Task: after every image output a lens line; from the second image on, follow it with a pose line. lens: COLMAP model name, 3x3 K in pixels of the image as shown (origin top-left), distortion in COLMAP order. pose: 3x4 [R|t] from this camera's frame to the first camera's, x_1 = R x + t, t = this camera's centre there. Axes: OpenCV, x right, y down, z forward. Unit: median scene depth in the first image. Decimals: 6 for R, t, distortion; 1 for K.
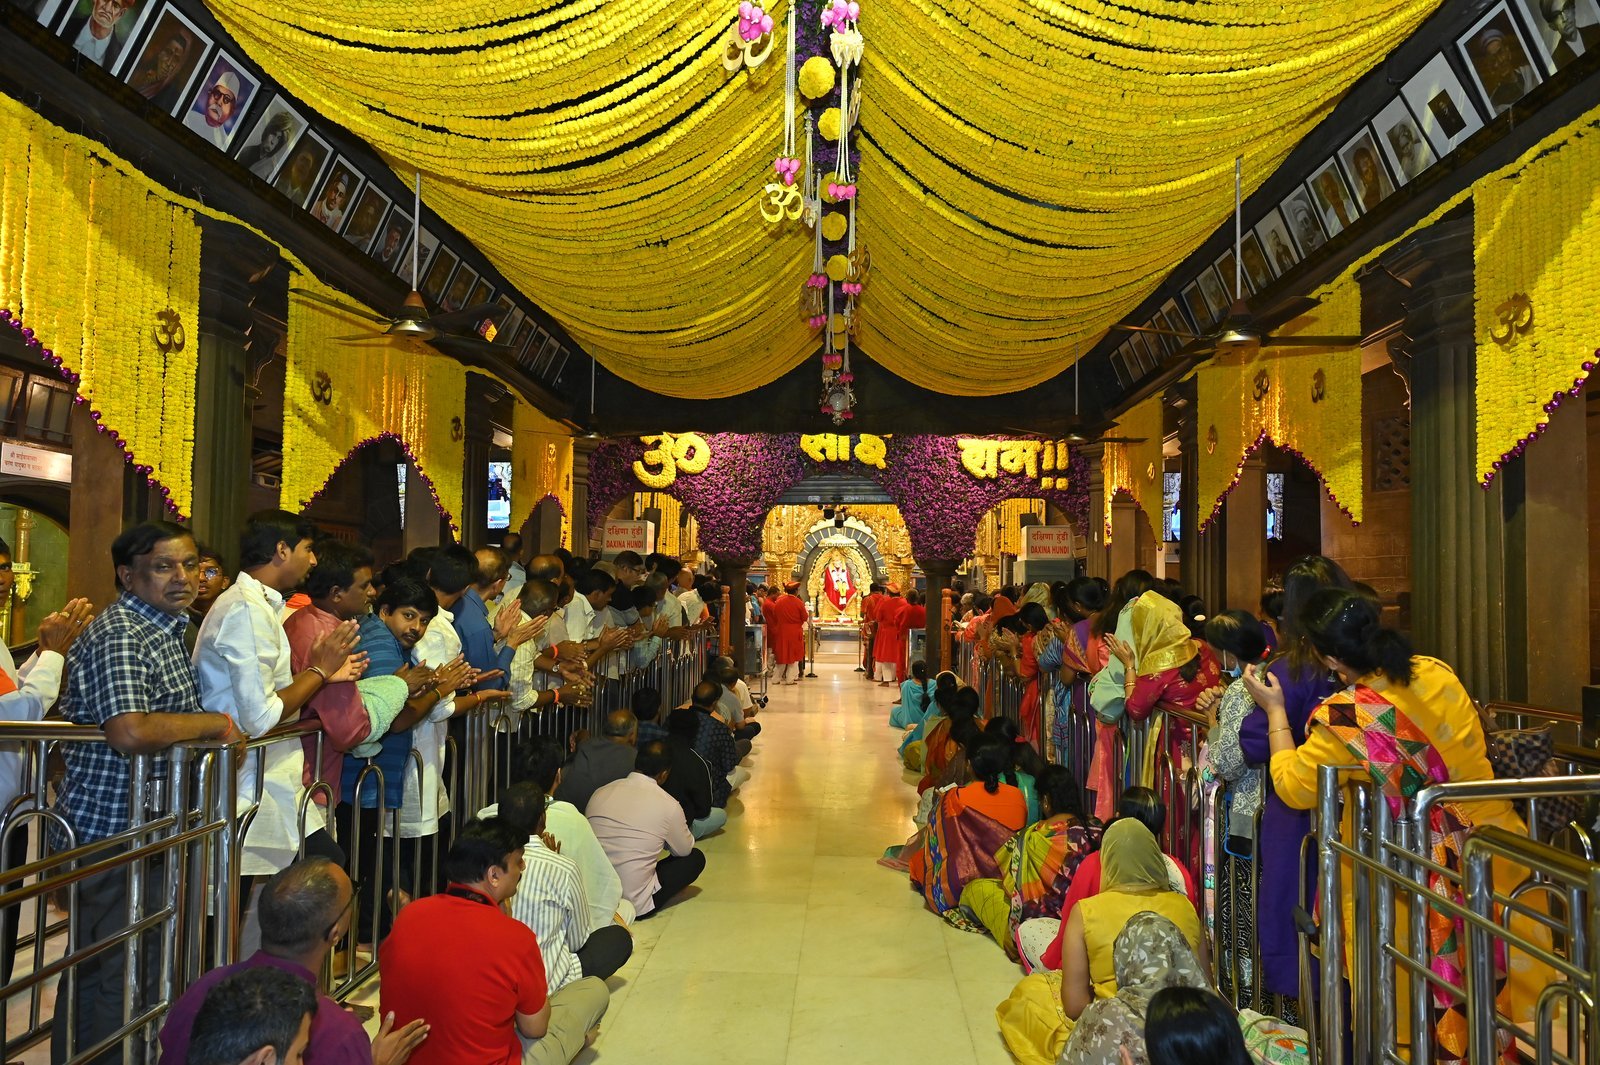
lens RADIAL K [[1260.9, 0, 796.9], [0, 1260.9, 530.8], [0, 0, 1]] dist [0.043632, 0.002030]
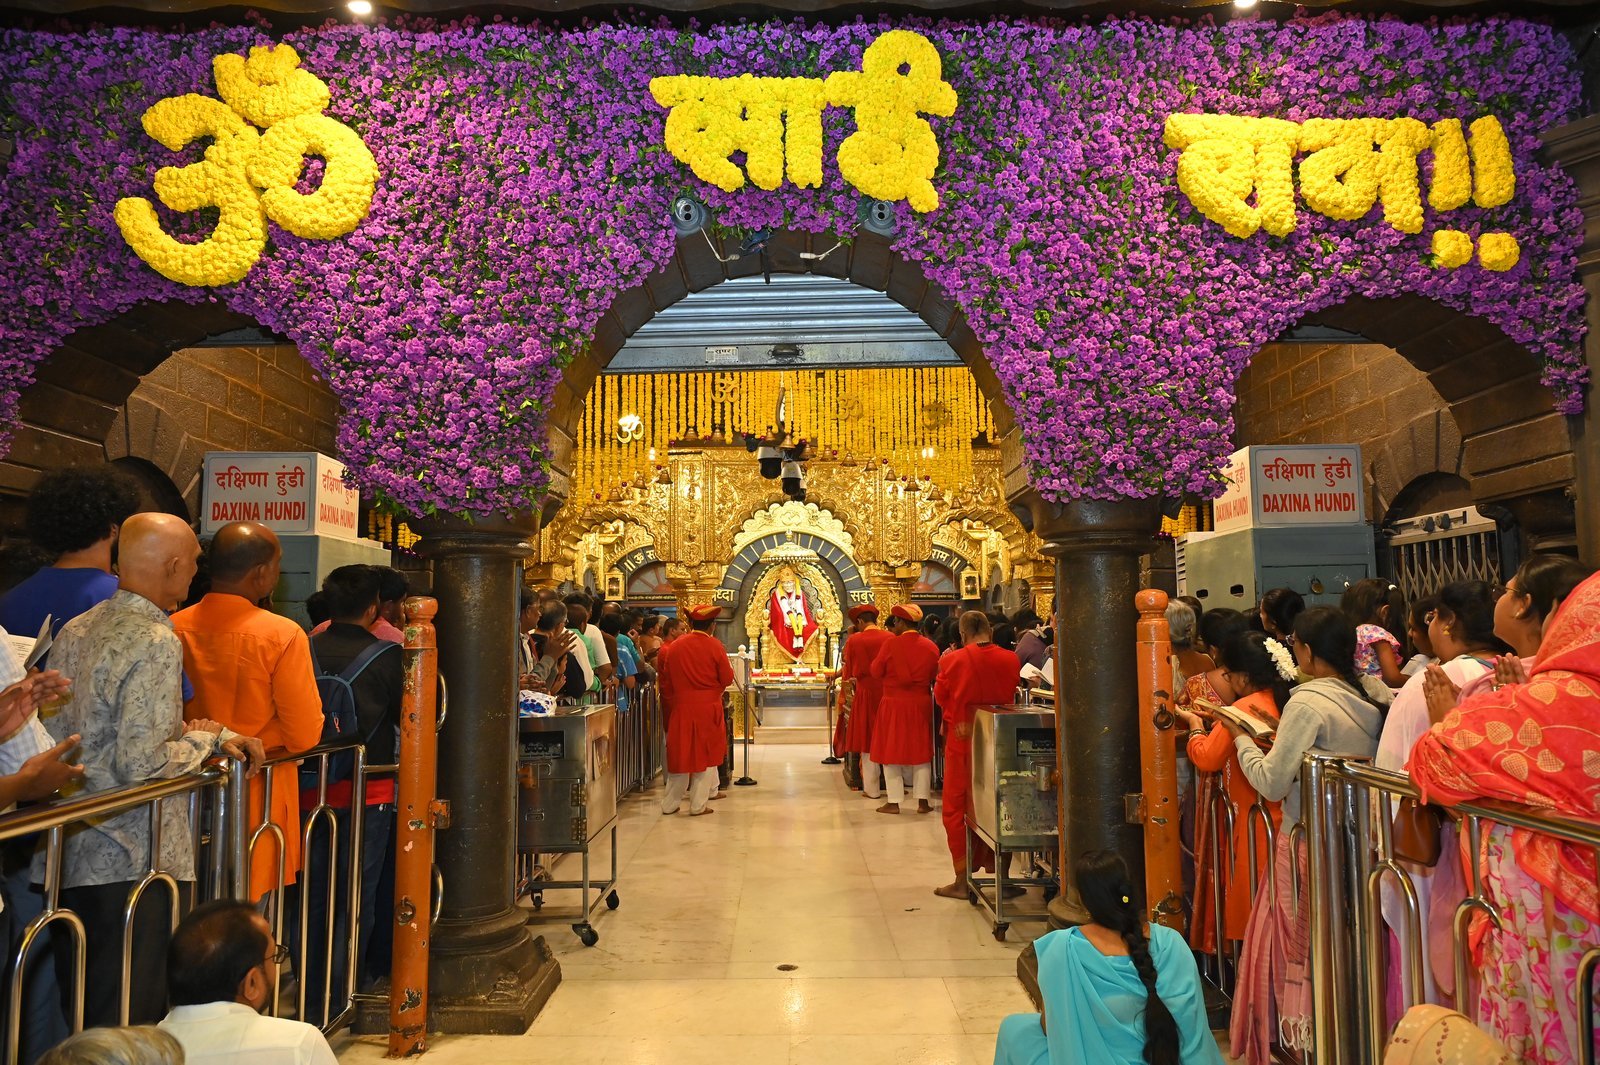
lens RADIAL K [[1260.9, 0, 805.0], [0, 1260.9, 531.3], [0, 0, 1]] dist [0.043632, 0.002030]
pose [[0.998707, -0.019719, 0.046851, 0.018024], [0.021291, 0.999219, -0.033277, 0.034412], [-0.046159, 0.034232, 0.998347, 0.597623]]
